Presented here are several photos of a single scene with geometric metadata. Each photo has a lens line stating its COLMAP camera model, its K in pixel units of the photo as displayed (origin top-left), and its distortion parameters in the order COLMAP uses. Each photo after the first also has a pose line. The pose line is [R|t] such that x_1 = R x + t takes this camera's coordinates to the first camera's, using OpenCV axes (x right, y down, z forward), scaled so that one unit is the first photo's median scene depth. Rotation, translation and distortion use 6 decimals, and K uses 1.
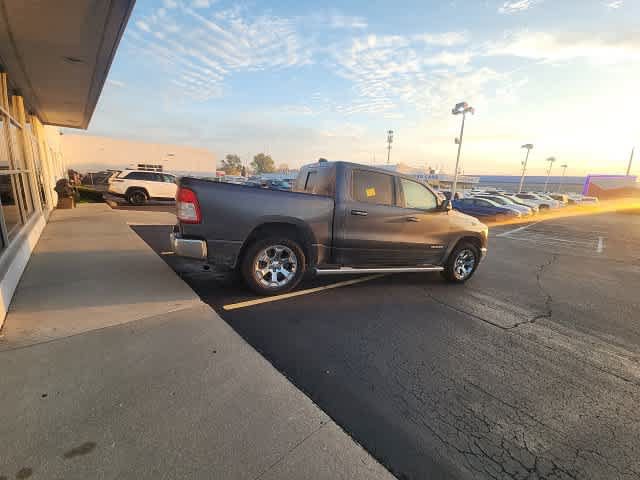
lens RADIAL K [[256.8, 0, 320.0], [0, 256.8, 240.0], [0, 0, 1]] dist [0.021924, -0.014847]
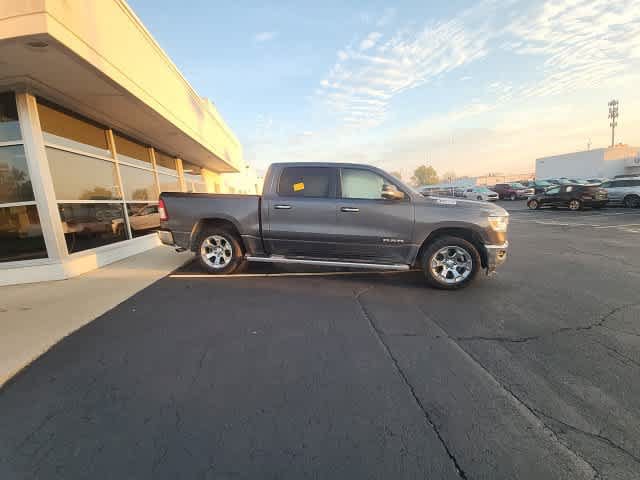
lens RADIAL K [[256.8, 0, 320.0], [0, 256.8, 240.0], [0, 0, 1]] dist [0.021924, -0.014847]
pose [[0.823304, -0.015776, -0.567381, 0.925947], [-0.017082, 0.998472, -0.052550, 0.093582], [0.567343, 0.052957, 0.821777, 0.204750]]
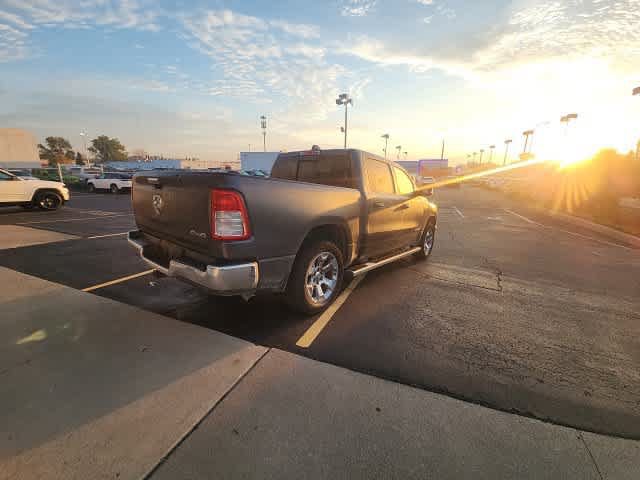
lens RADIAL K [[256.8, 0, 320.0], [0, 256.8, 240.0], [0, 0, 1]] dist [0.021924, -0.014847]
pose [[0.900450, -0.138549, 0.412303, -0.461811], [0.119011, 0.990218, 0.072835, -0.071812], [-0.418361, -0.016515, 0.908130, 0.236323]]
